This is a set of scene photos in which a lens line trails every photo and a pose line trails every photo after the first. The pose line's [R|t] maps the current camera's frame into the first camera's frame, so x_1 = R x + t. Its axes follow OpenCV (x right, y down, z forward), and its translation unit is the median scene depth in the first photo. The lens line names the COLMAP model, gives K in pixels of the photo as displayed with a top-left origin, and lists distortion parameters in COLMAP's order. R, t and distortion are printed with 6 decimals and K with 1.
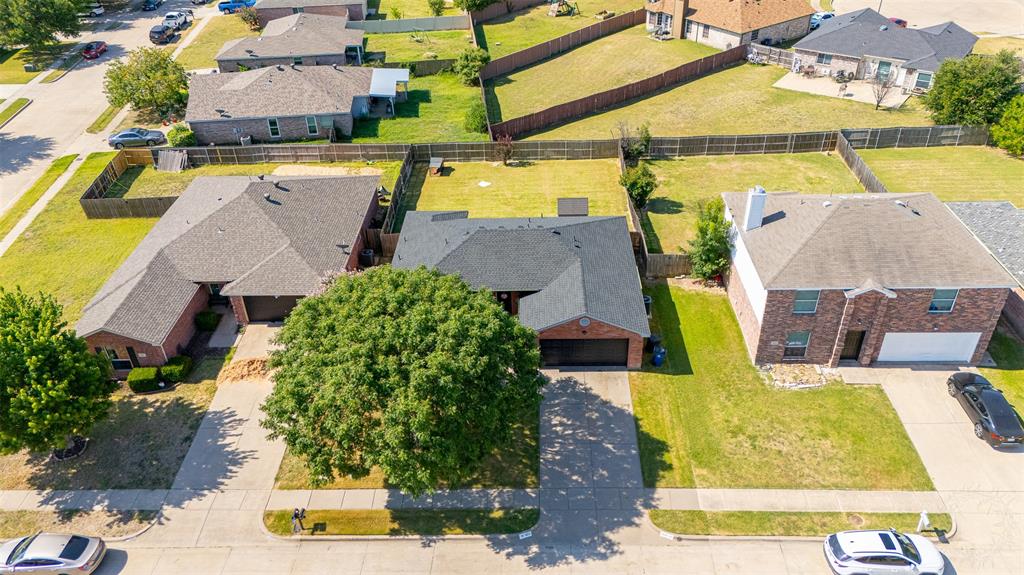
lens RADIAL K [[752.2, 0, 513.1], [0, 752.2, 283.8], [0, 0, 1]] dist [0.089423, -0.094237]
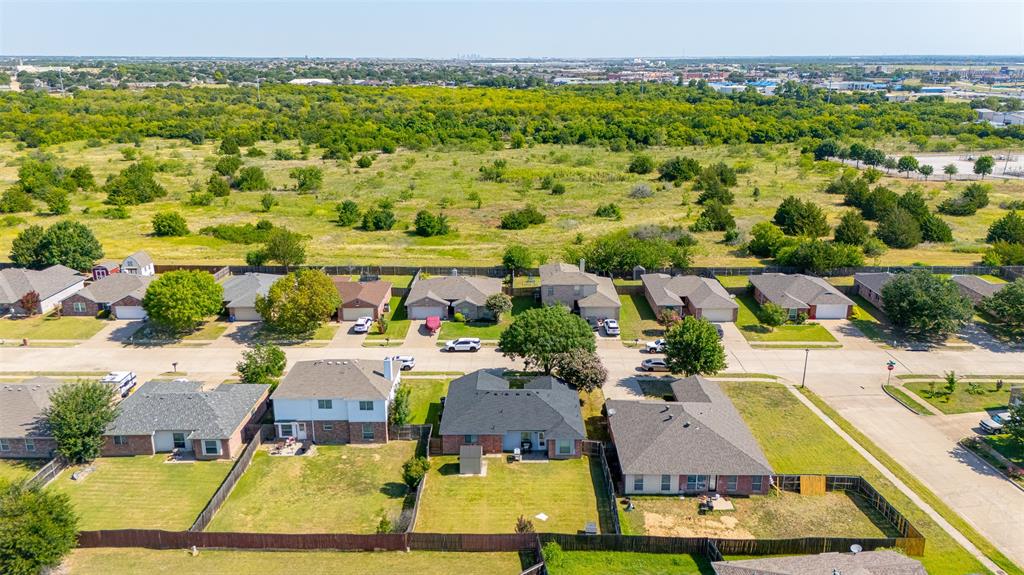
lens RADIAL K [[752.2, 0, 513.1], [0, 752.2, 283.8], [0, 0, 1]] dist [0.089423, -0.094237]
pose [[-0.999336, 0.036195, -0.004066, -0.004910], [0.019591, 0.628245, 0.777769, -1.174780], [0.030706, 0.777173, -0.628537, 1.382915]]
